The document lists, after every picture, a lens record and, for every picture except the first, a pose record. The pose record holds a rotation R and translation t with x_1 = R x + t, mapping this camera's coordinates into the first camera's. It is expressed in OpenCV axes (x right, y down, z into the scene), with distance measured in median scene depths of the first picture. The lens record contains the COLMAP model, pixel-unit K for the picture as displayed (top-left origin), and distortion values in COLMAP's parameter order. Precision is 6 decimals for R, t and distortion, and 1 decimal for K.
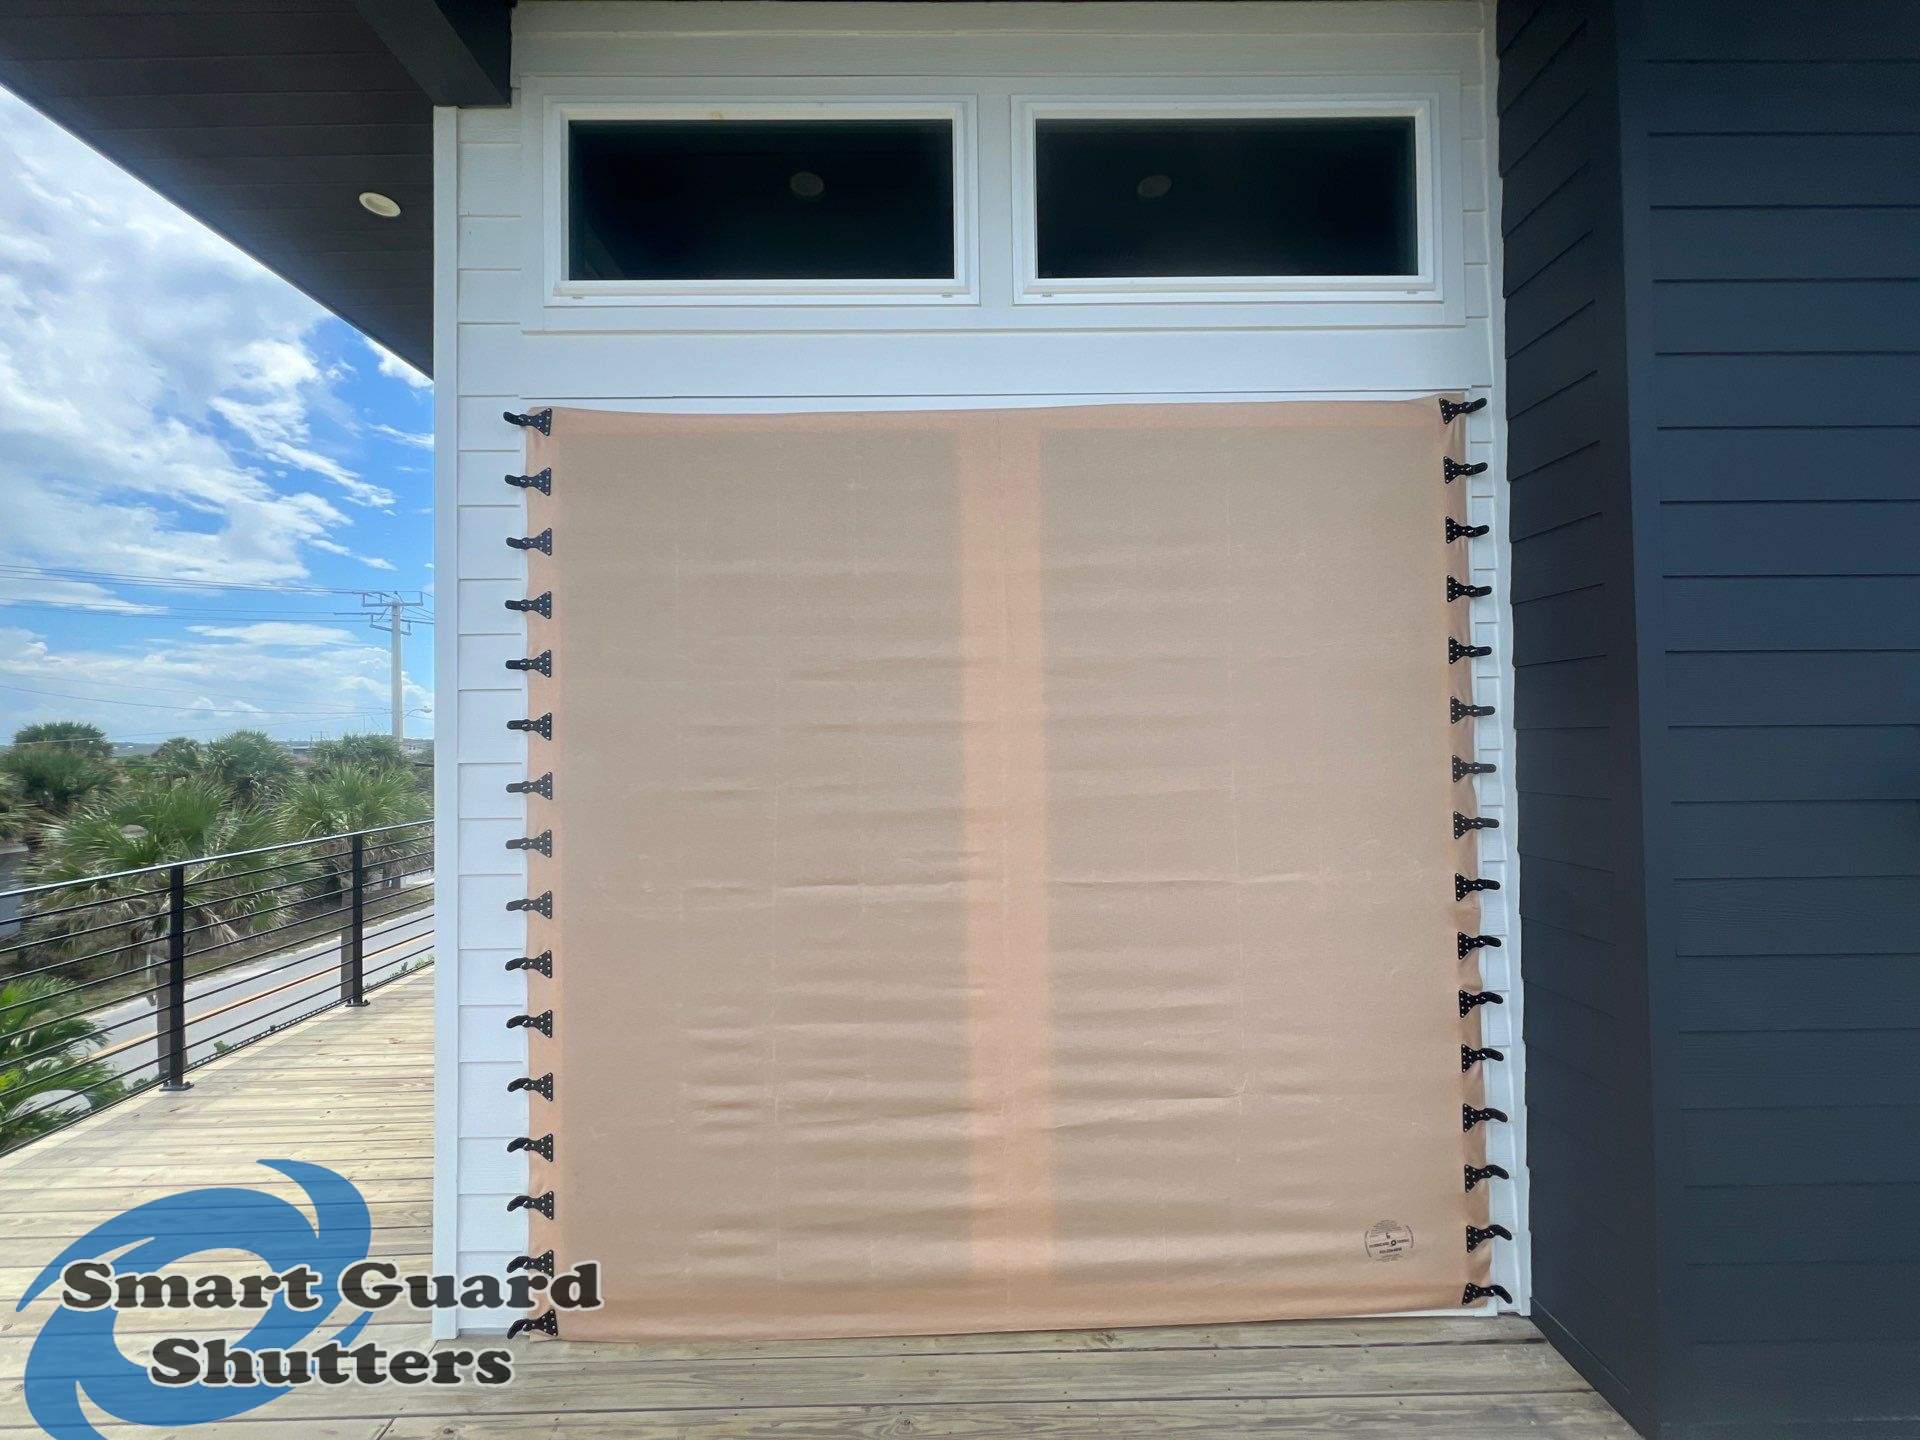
lens RADIAL K [[773.1, 0, 962.3], [0, 773.1, 718.7], [0, 0, 1]] dist [-0.000305, 0.000700]
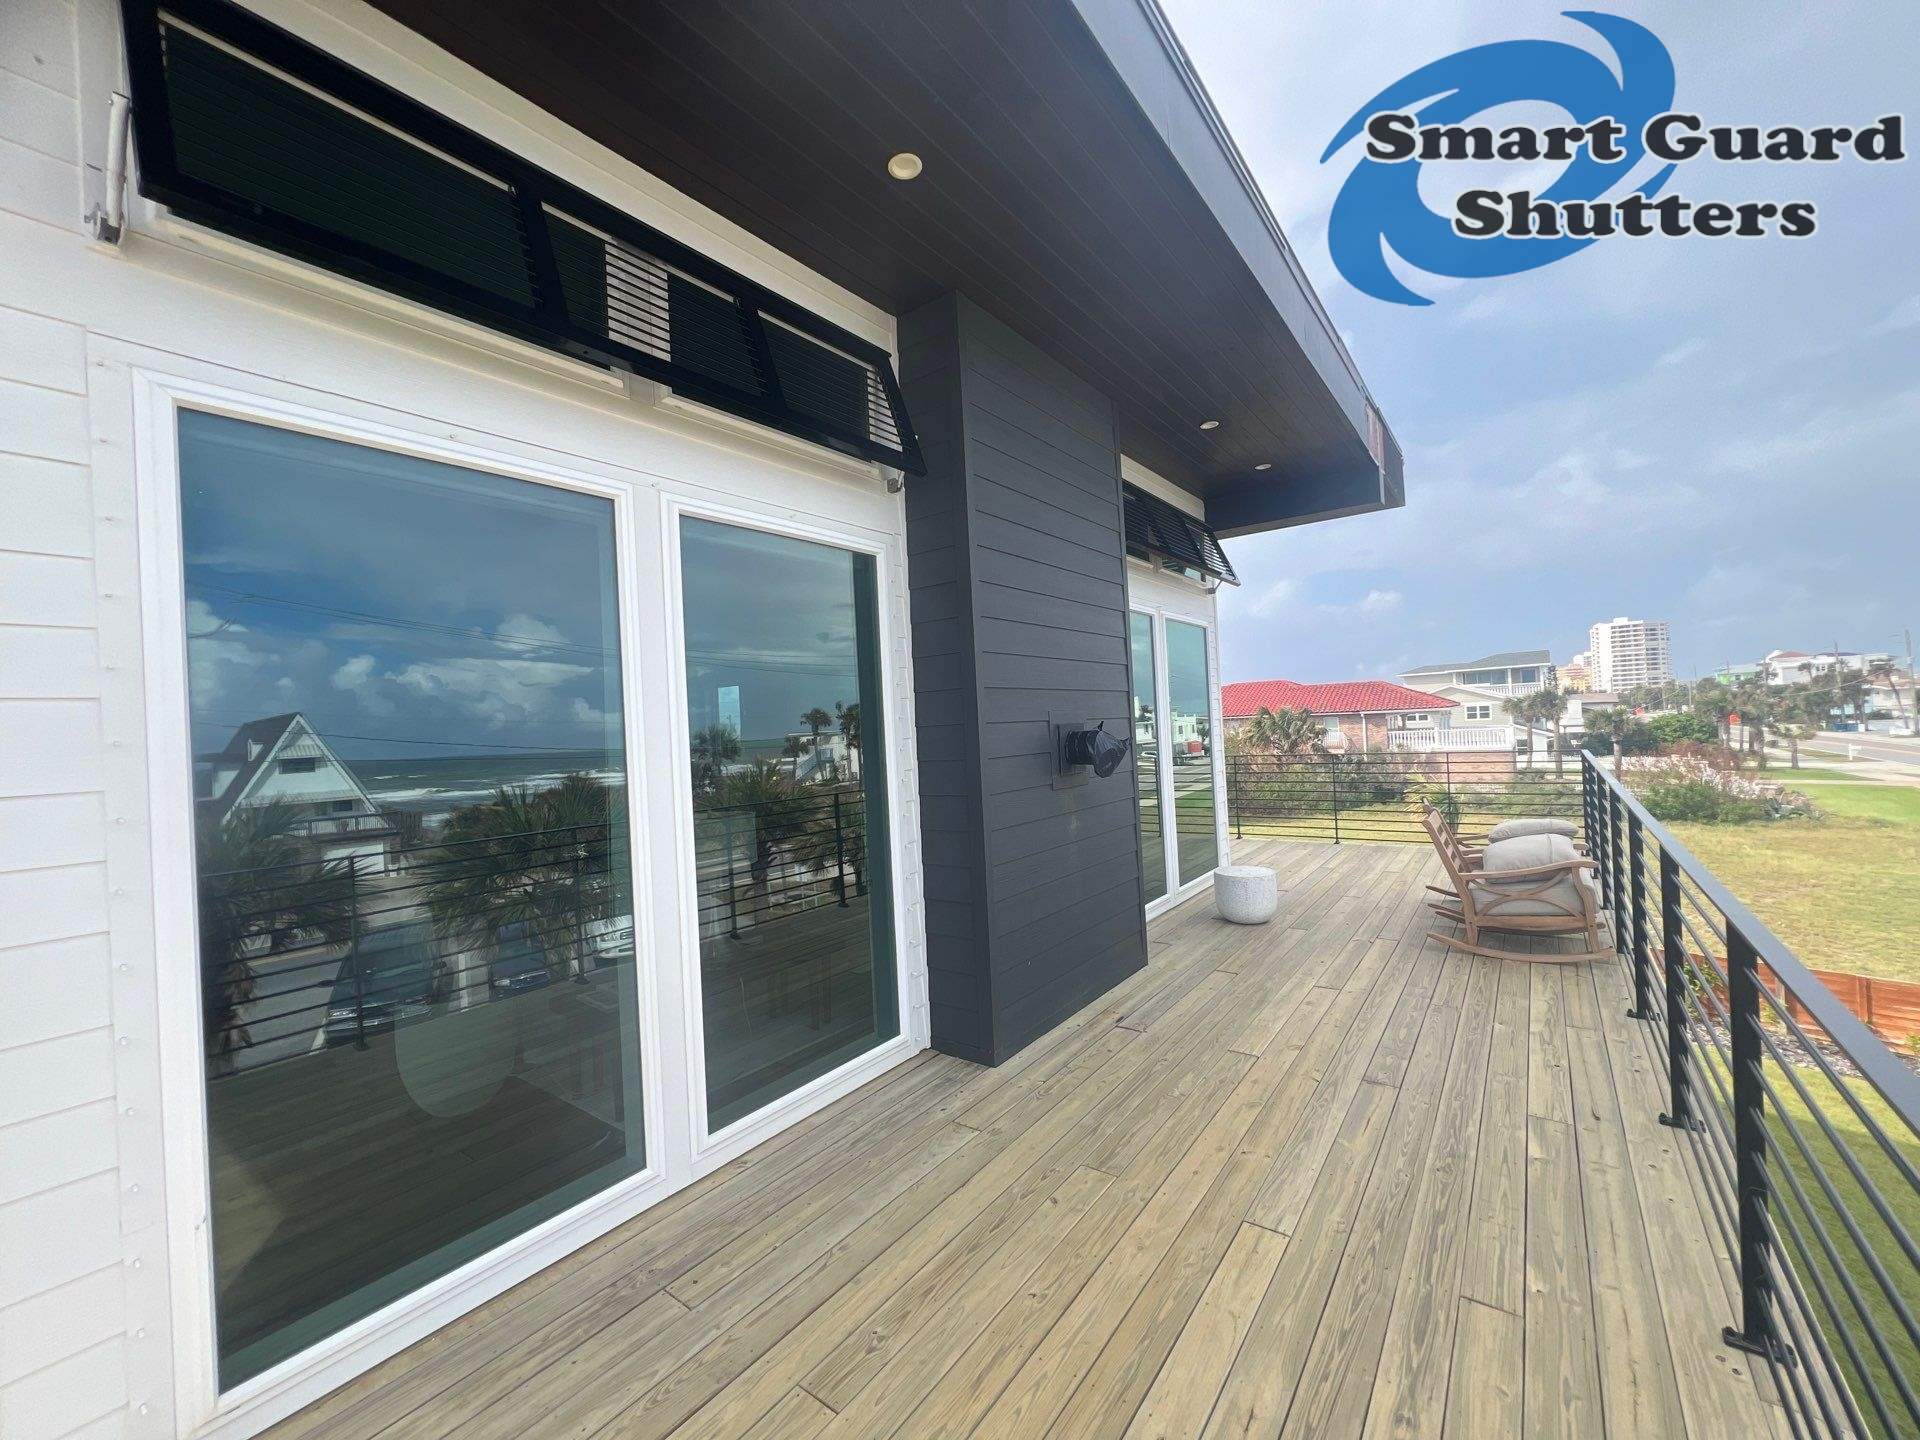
lens RADIAL K [[773.1, 0, 964.0], [0, 773.1, 716.5], [0, 0, 1]] dist [-0.000305, 0.000700]
pose [[0.603138, -0.006568, 0.797610, -0.681722], [0.025131, 0.999626, -0.010772, 0.011938], [-0.797241, 0.026541, 0.603077, -0.190327]]
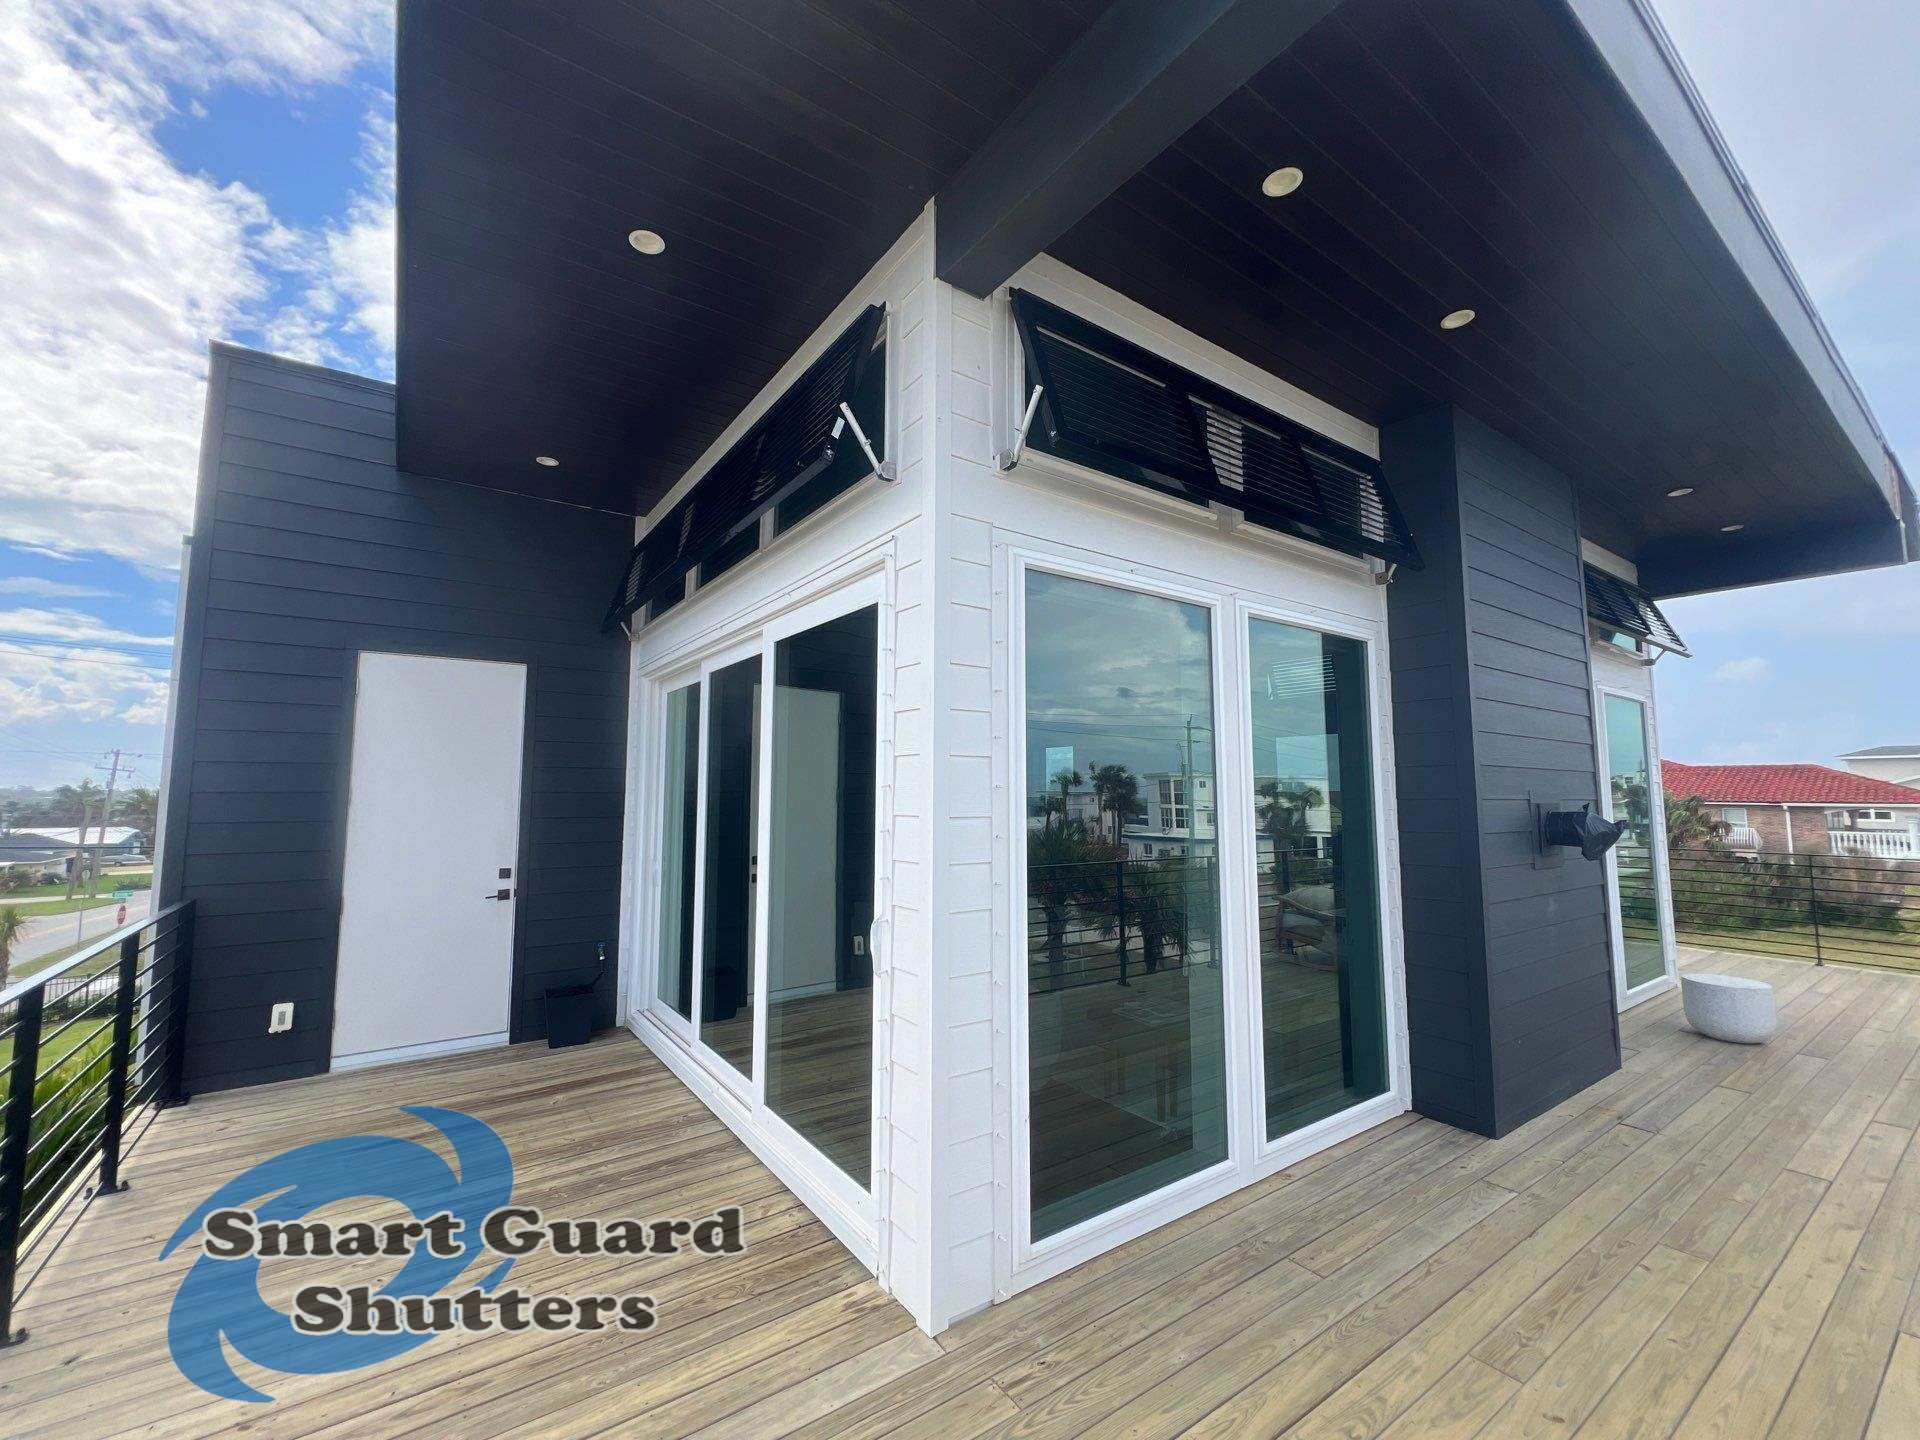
lens RADIAL K [[798.3, 0, 962.6], [0, 798.3, 715.9], [0, 0, 1]] dist [-0.000741, 0.000934]
pose [[0.817490, 0.070803, 0.571574, -1.369442], [-0.025353, 0.995877, -0.087103, 0.008896], [-0.575385, 0.056715, 0.815914, -0.018328]]
